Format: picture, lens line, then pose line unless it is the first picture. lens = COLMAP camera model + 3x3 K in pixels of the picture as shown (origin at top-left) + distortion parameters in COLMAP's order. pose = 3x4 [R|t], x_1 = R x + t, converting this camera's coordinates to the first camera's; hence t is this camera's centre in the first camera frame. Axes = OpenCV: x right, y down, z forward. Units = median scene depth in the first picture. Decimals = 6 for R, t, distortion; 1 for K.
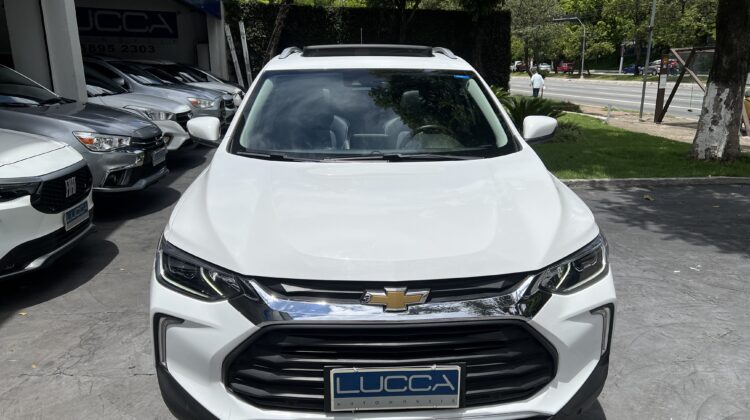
lens RADIAL K [[573.6, 0, 377.2], [0, 573.6, 209.8], [0, 0, 1]] dist [0.047448, -0.047587]
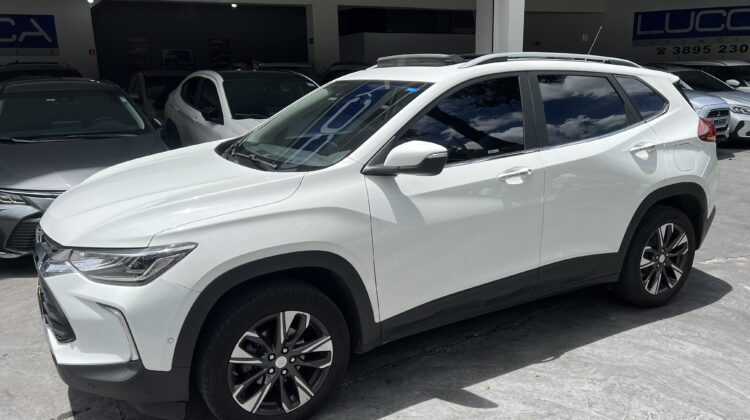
lens RADIAL K [[573.6, 0, 377.2], [0, 573.6, 209.8], [0, 0, 1]] dist [0.047448, -0.047587]
pose [[0.436045, 0.204952, -0.876276, 0.376181], [-0.205587, 0.970658, 0.124724, -0.060203], [0.876127, 0.125766, 0.465386, 0.227767]]
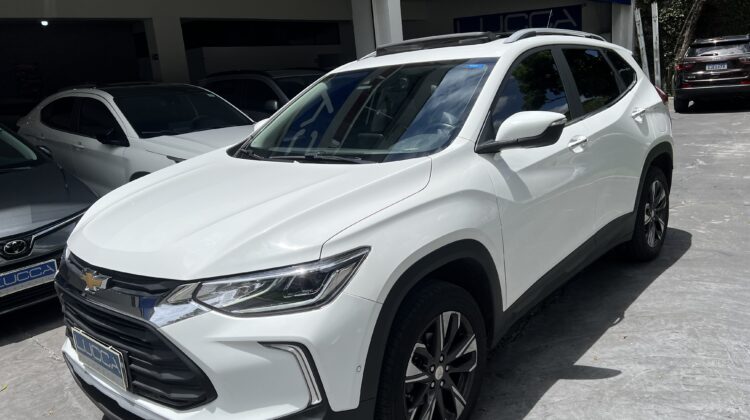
lens RADIAL K [[573.6, 0, 377.2], [0, 573.6, 209.8], [0, 0, 1]] dist [0.047448, -0.047587]
pose [[0.708868, 0.098917, -0.698370, 0.262710], [-0.090622, 0.994684, 0.048903, -0.019367], [0.699495, 0.028622, 0.714064, 0.123068]]
